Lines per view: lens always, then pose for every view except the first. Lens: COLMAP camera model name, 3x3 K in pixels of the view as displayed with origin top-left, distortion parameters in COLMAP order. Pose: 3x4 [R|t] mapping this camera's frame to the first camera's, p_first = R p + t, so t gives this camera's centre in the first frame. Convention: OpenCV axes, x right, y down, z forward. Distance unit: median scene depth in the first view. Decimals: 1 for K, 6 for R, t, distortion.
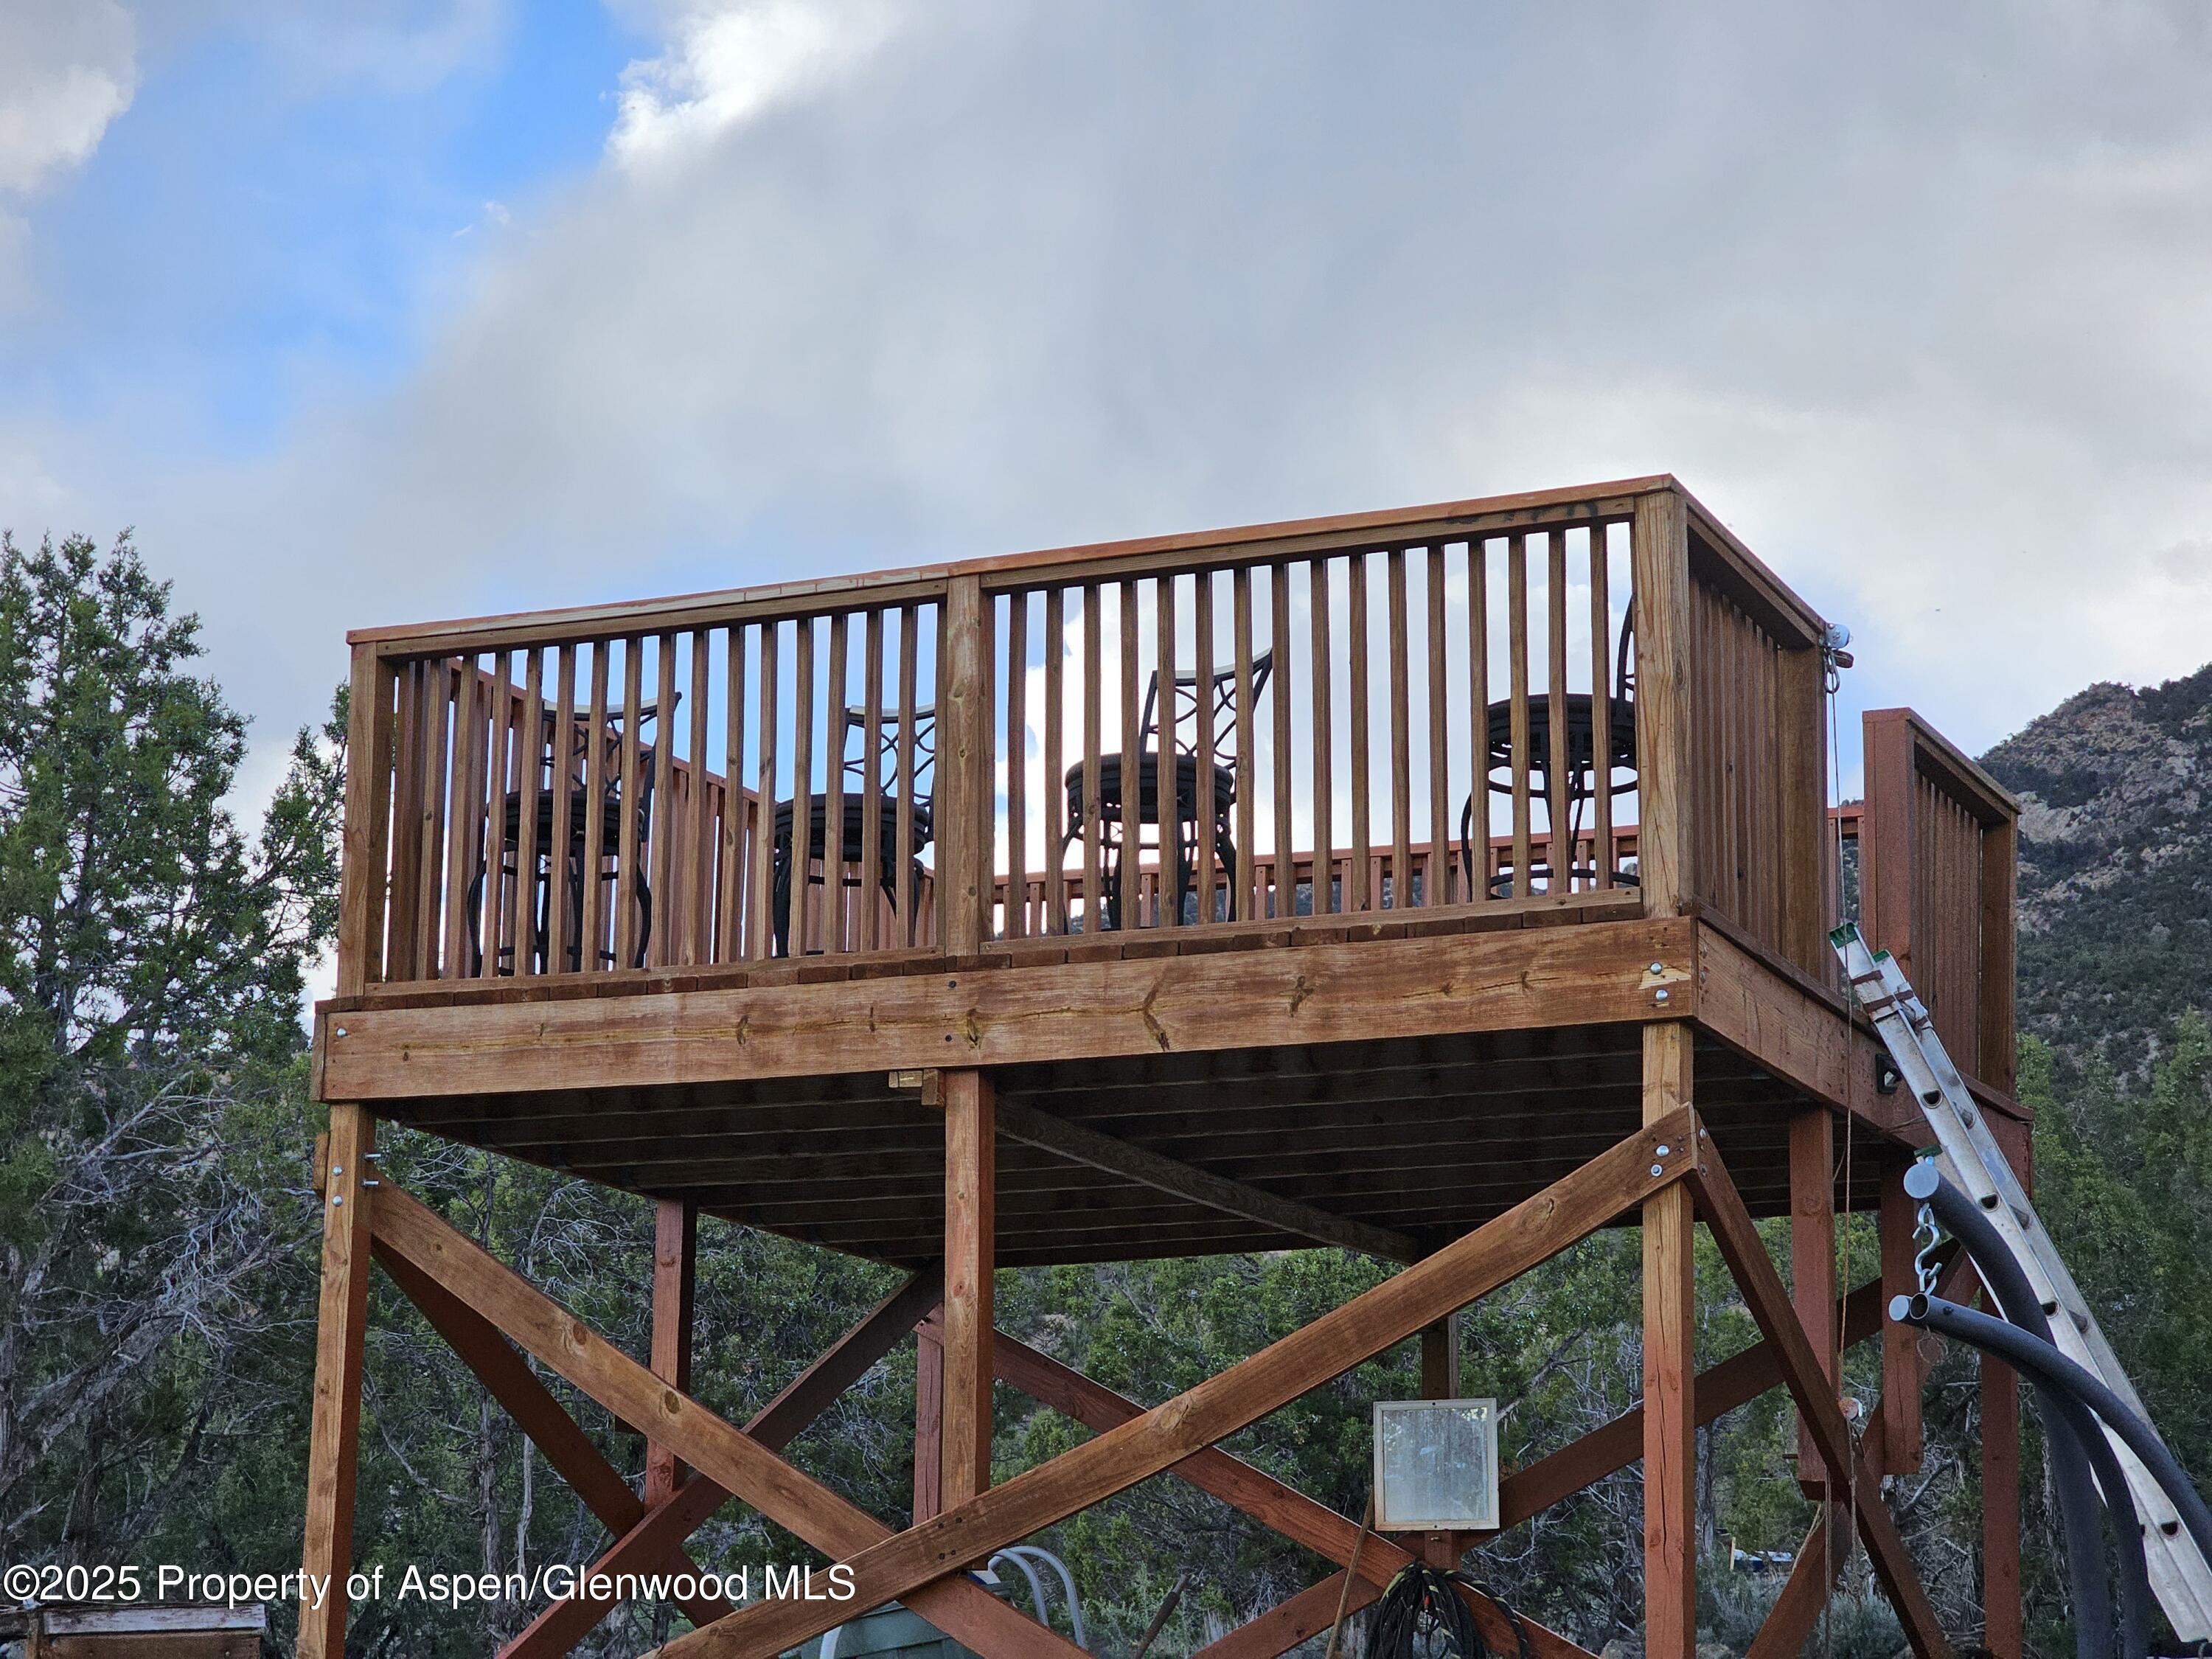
lens RADIAL K [[4304.9, 0, 1106.8], [0, 4304.9, 831.1], [0, 0, 1]] dist [-0.094273, 0.000000]
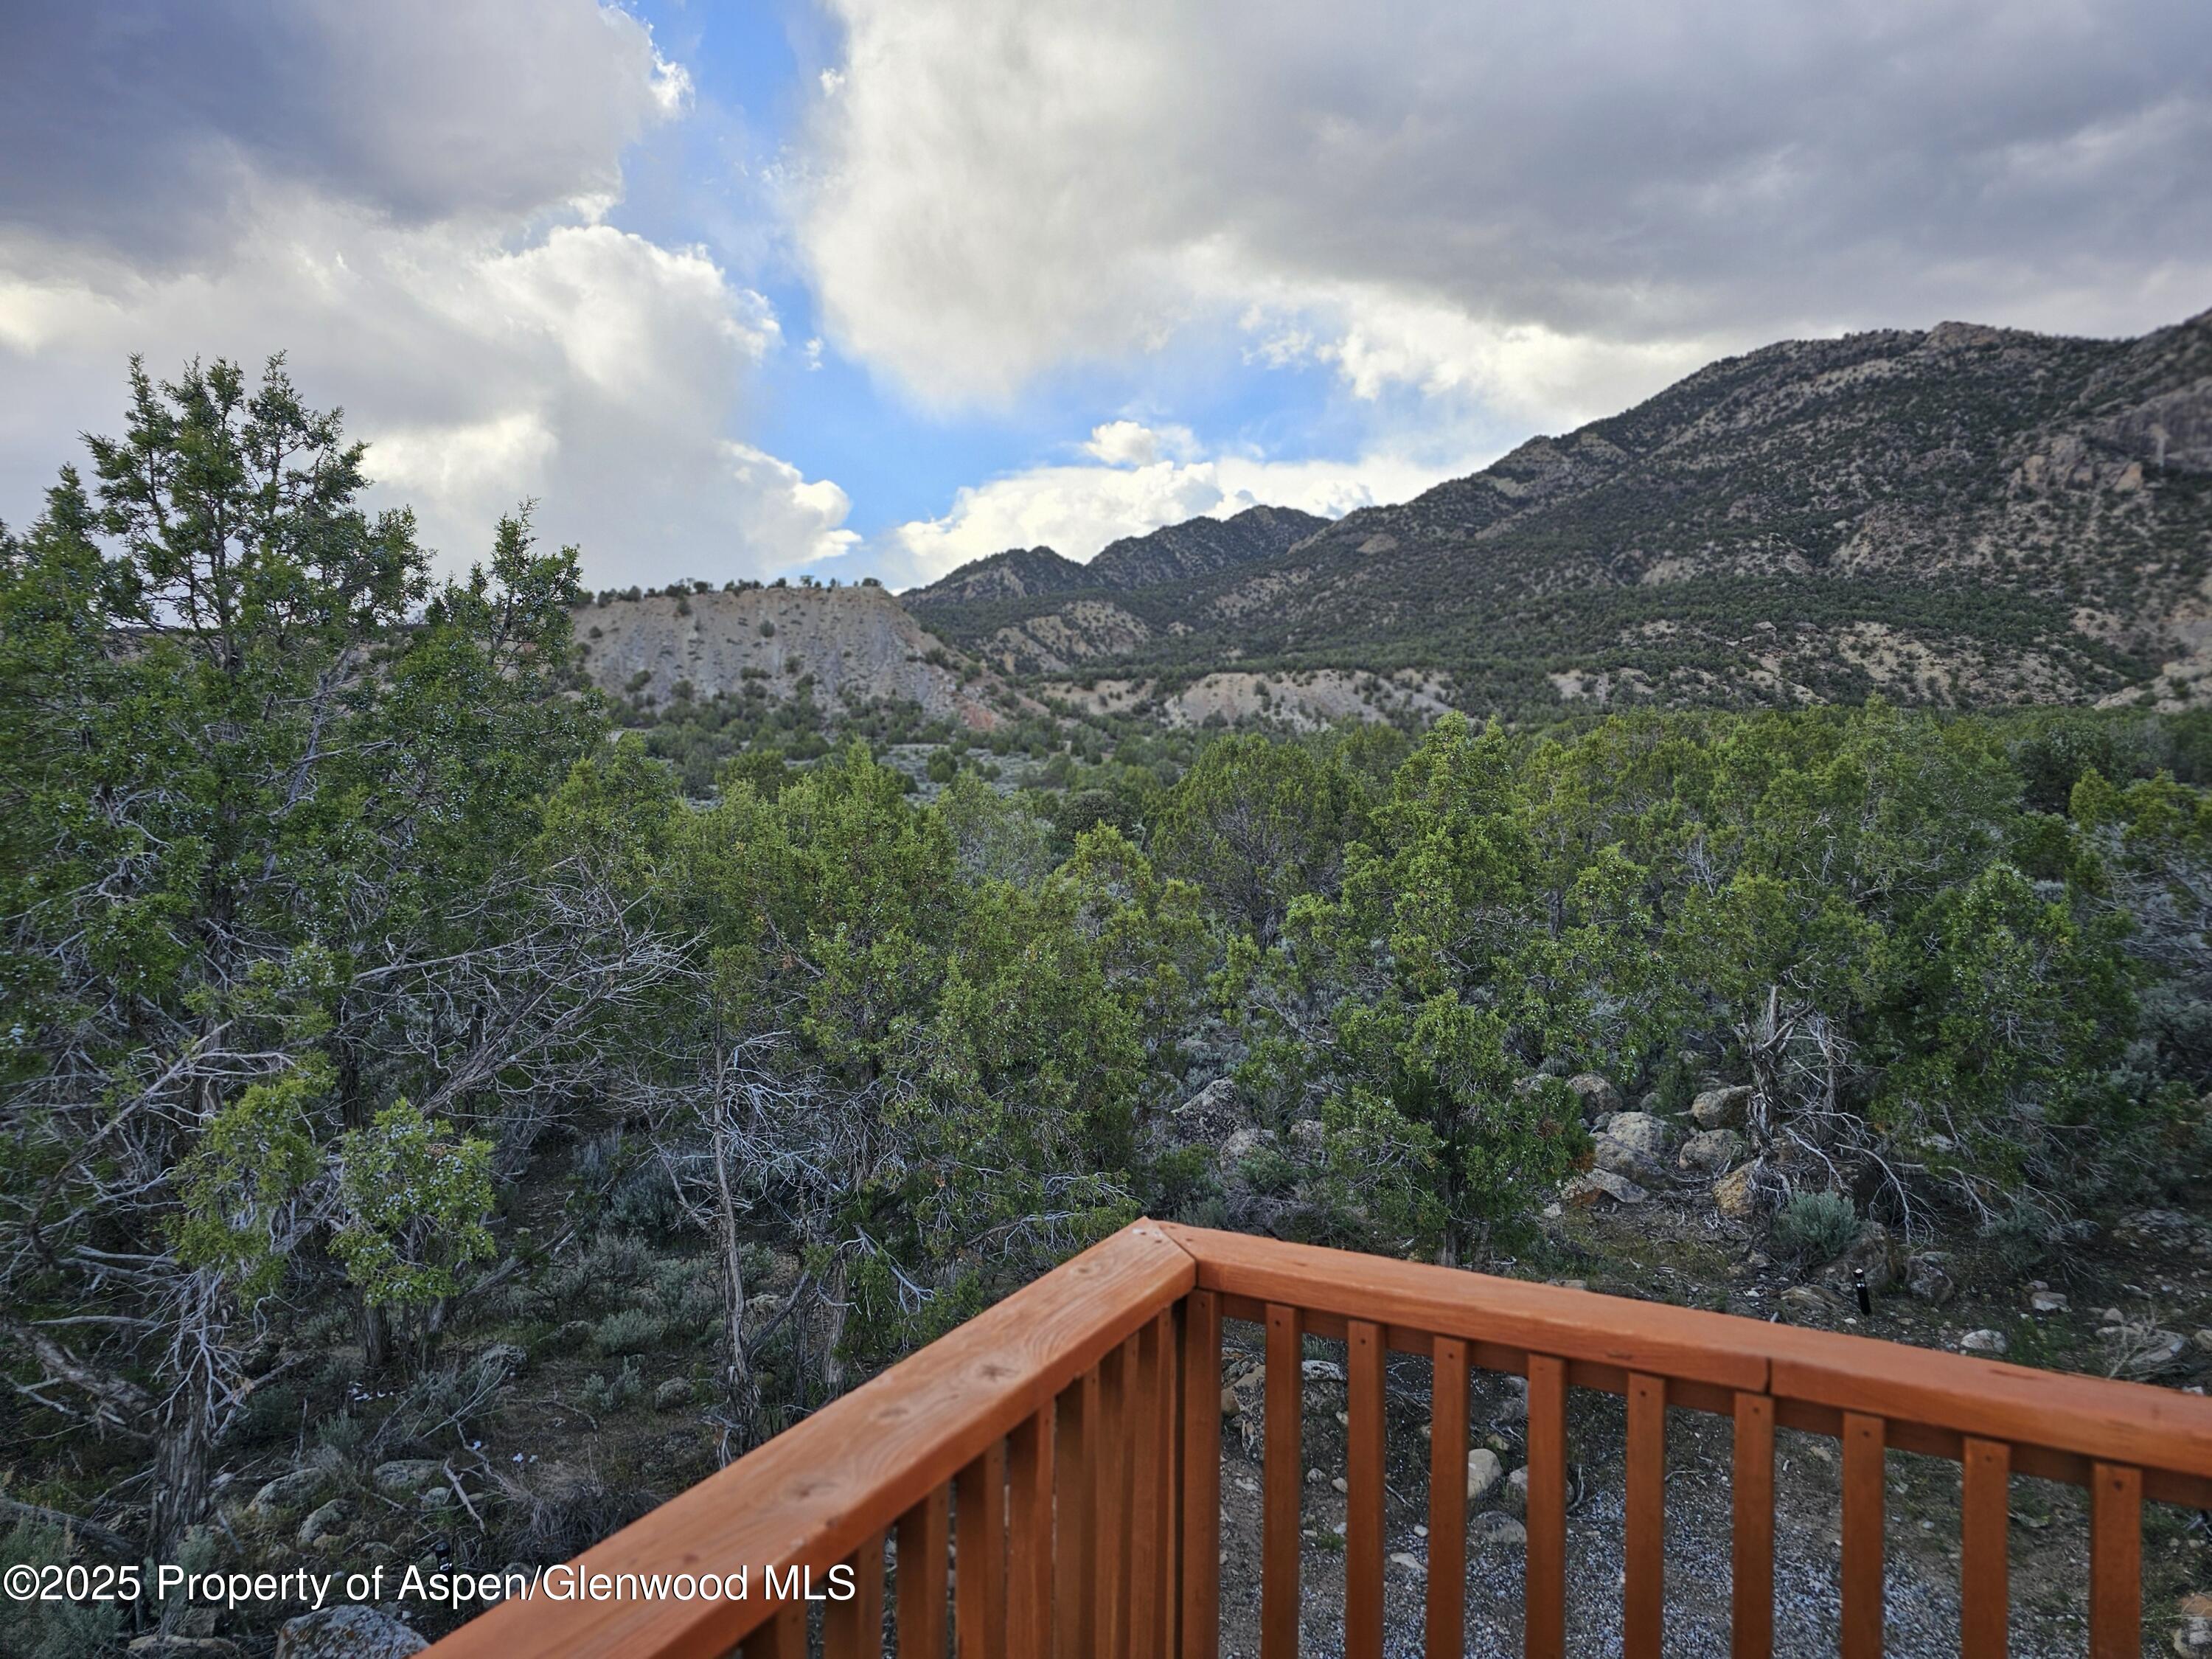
lens RADIAL K [[1451.6, 0, 1092.0], [0, 1451.6, 840.5], [0, 0, 1]] dist [0.044920, -0.037106]
pose [[0.998704, 0.000257, -0.050891, -0.027923], [0.011507, 0.972952, 0.230720, -0.037901], [0.049573, -0.231007, 0.971688, 0.659186]]
